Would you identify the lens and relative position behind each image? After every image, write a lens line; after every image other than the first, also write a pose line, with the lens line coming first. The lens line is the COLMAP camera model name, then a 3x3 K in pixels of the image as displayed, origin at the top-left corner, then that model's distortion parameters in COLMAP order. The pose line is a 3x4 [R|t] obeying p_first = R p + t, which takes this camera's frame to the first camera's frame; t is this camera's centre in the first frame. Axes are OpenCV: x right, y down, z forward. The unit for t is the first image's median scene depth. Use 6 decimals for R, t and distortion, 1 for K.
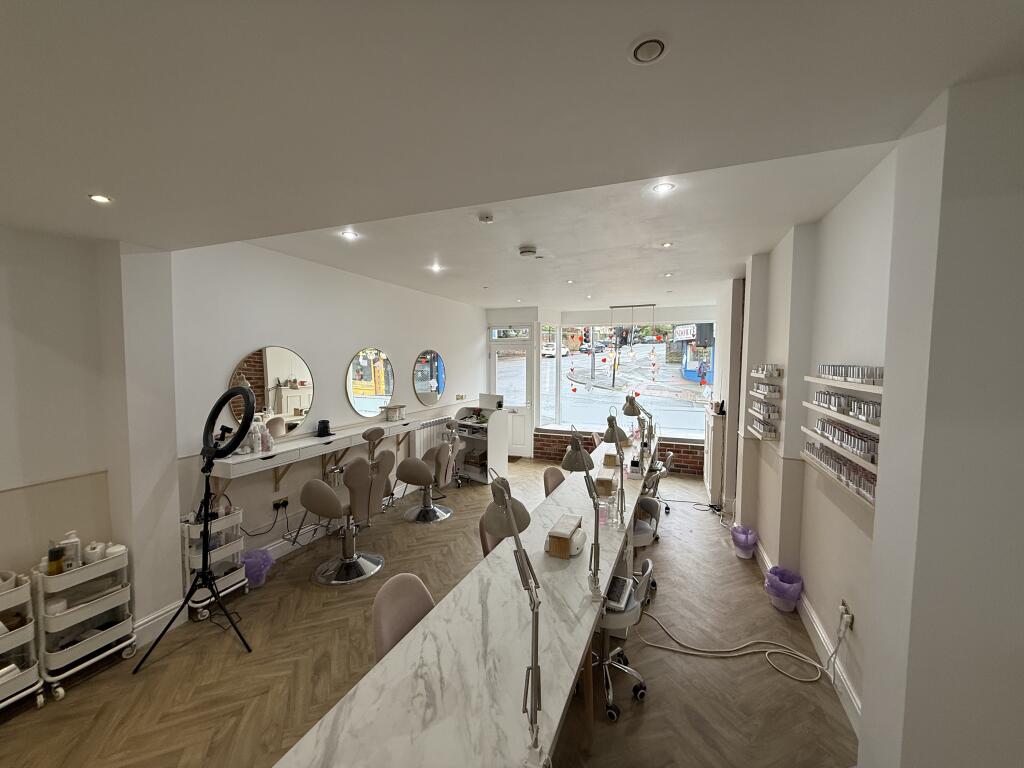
lens RADIAL K [[404.7, 0, 511.5], [0, 404.7, 380.3], [0, 0, 1]] dist [-0.001580, -0.000042]
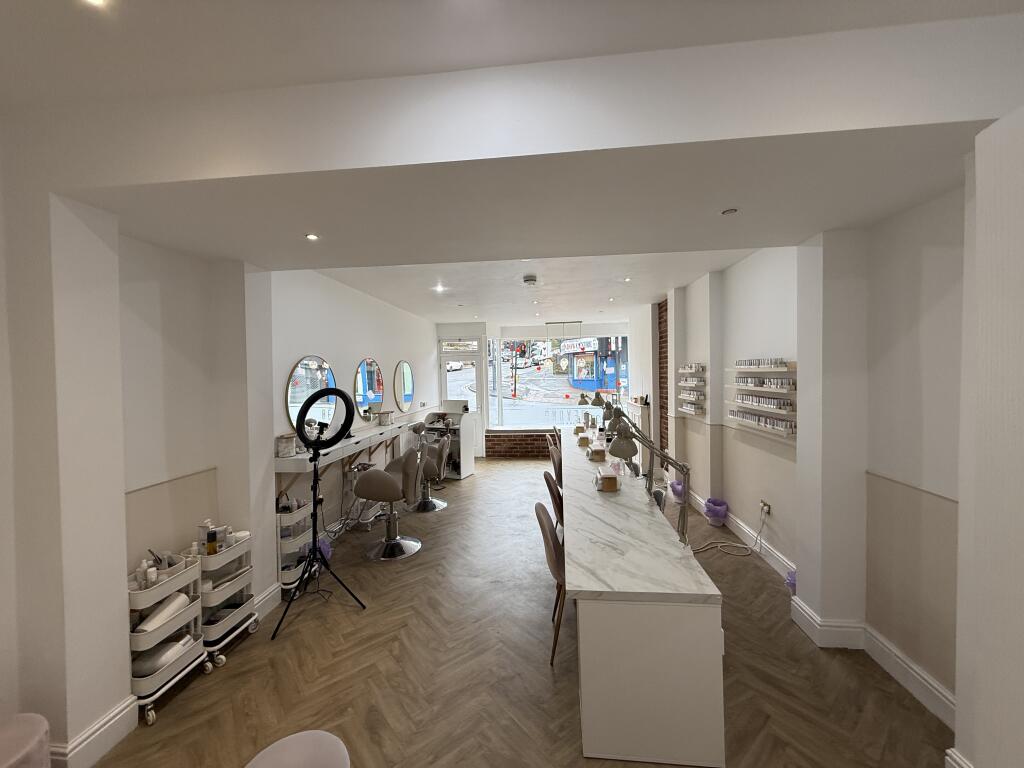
lens RADIAL K [[404.7, 0, 511.5], [0, 404.7, 380.3], [0, 0, 1]] dist [-0.001580, -0.000042]
pose [[0.958953, -0.028385, 0.282139, -0.473315], [0.038622, 0.998780, -0.030787, 0.046365], [-0.280921, 0.040420, 0.958879, -0.250511]]
